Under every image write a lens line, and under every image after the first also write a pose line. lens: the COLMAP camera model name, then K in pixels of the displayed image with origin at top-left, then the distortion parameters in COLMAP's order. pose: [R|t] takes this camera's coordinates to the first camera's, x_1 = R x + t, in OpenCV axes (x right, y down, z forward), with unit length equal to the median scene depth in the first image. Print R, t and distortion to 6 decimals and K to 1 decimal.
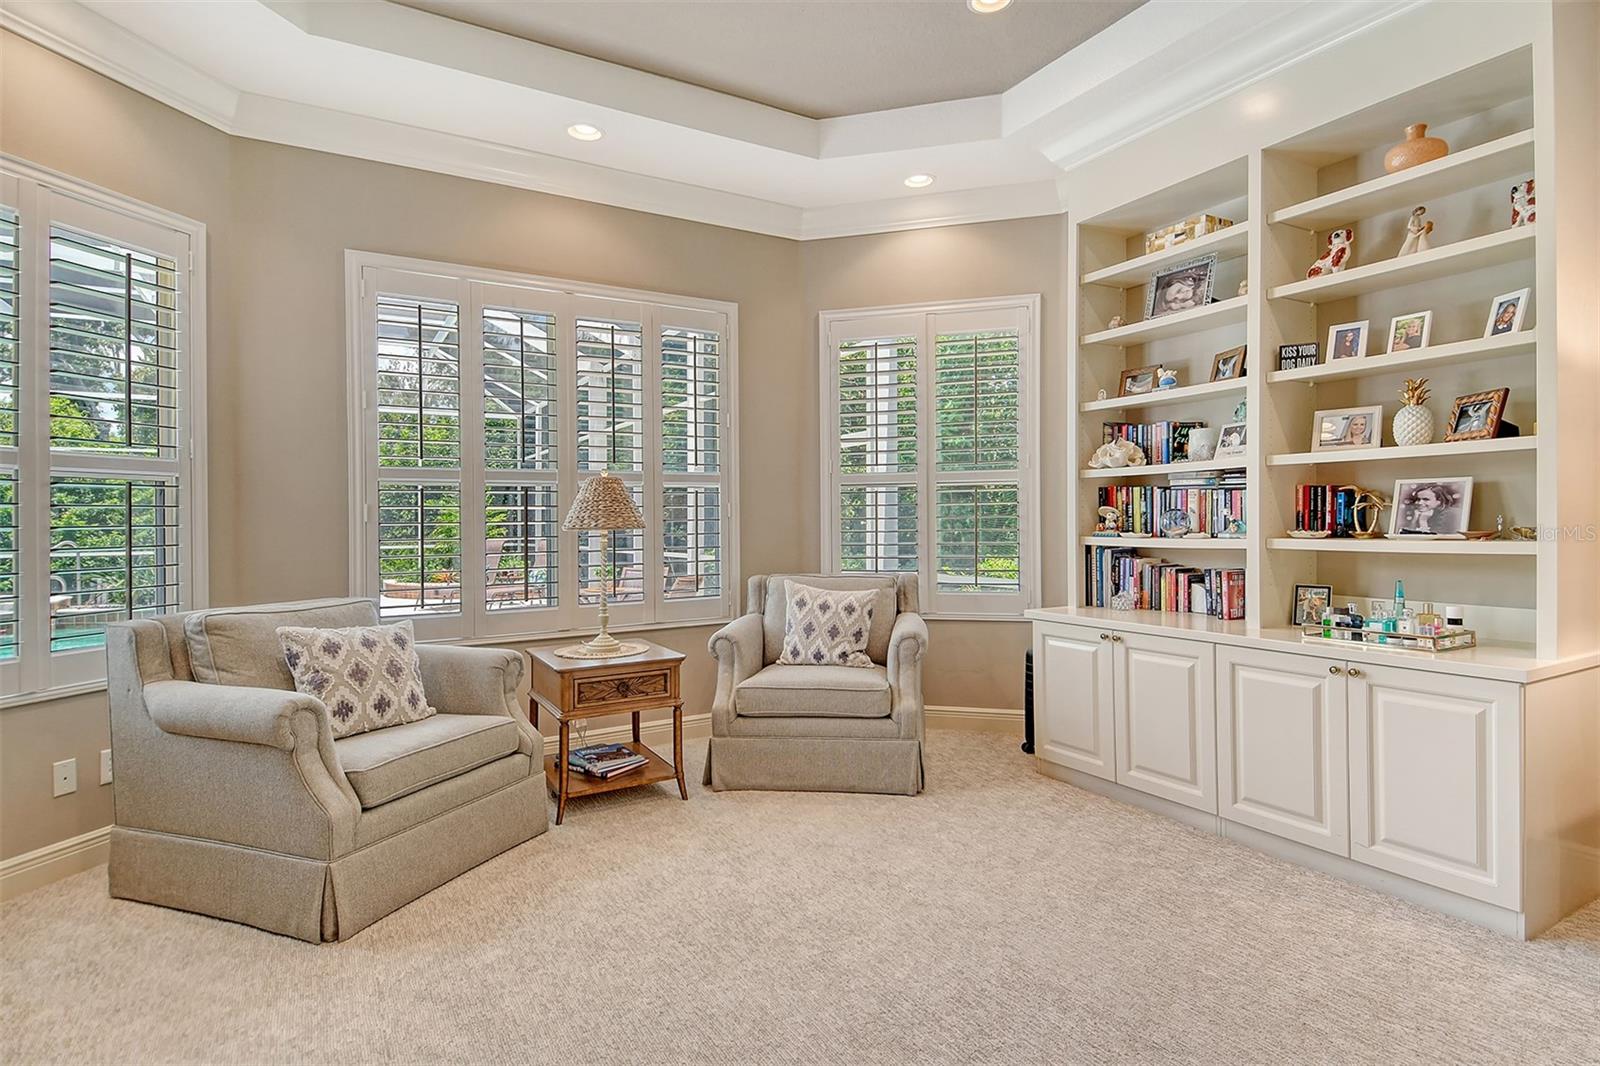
lens RADIAL K [[851.6, 0, 805.3], [0, 851.6, 532.2], [0, 0, 1]] dist [0.034989, -0.031177]
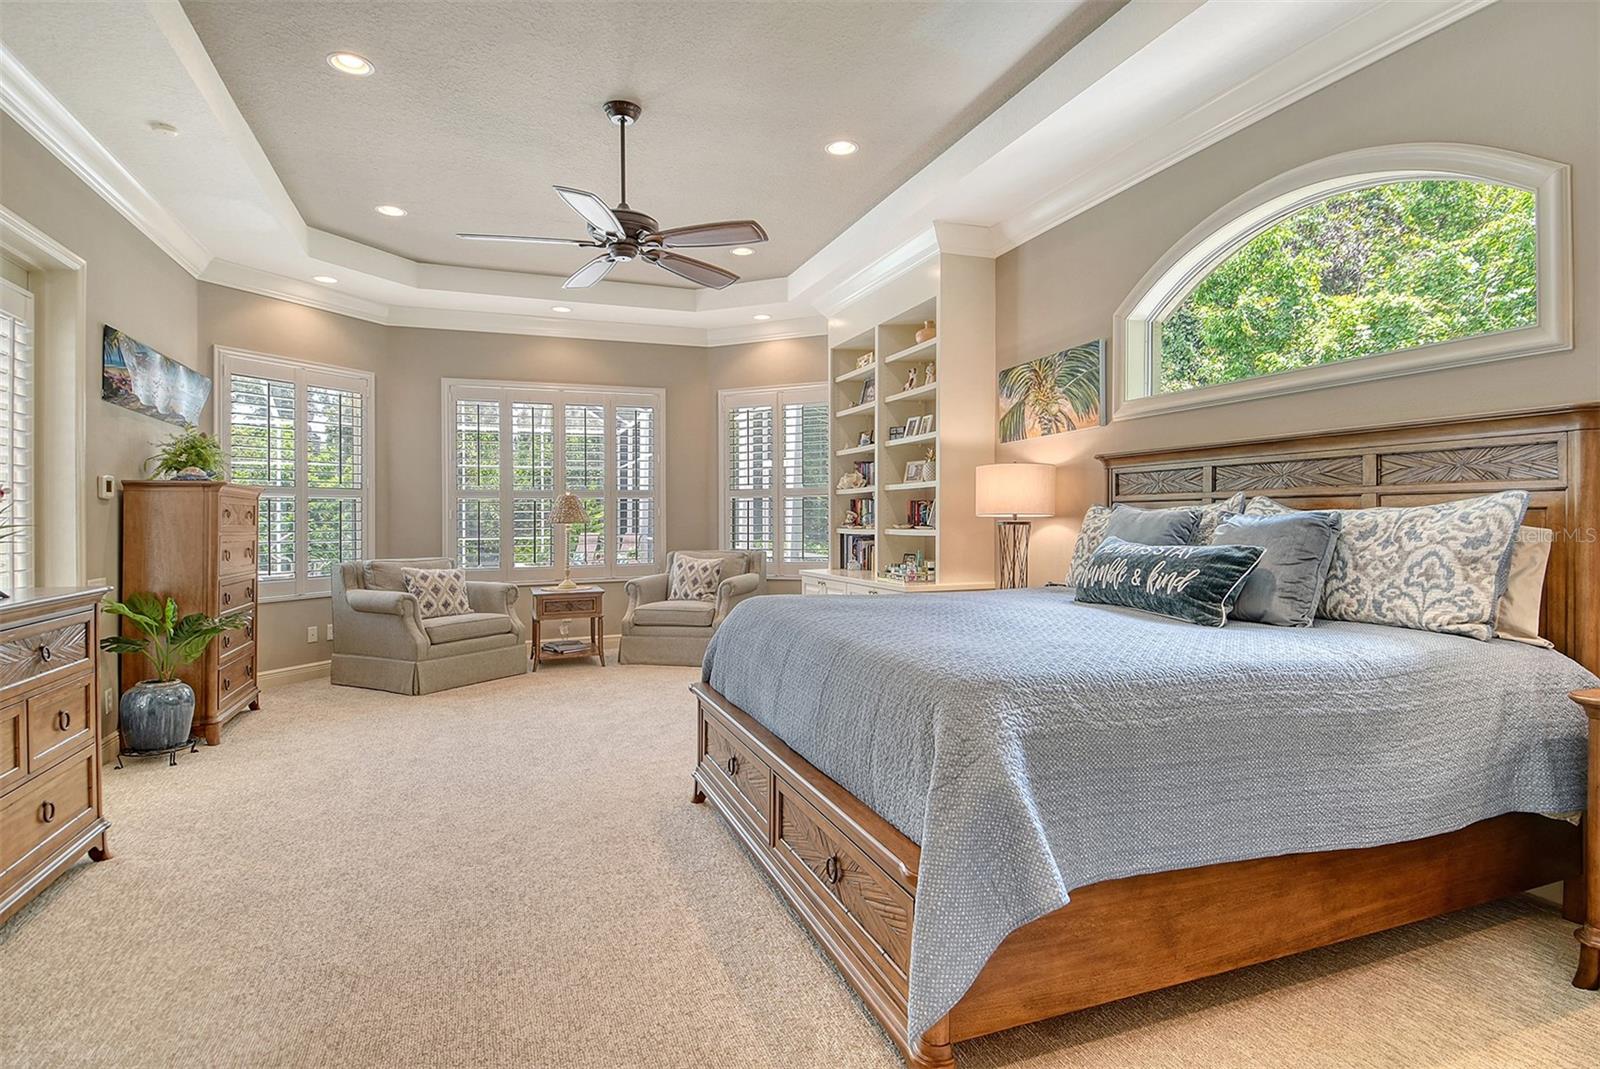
lens RADIAL K [[851.6, 0, 804.4], [0, 851.6, 522.9], [0, 0, 1]] dist [0.034989, -0.031177]
pose [[0.986937, 0.002357, -0.161090, 0.659560], [-0.003323, 0.999978, -0.005727, 0.005006], [0.161073, 0.006188, 0.986923, -0.870731]]
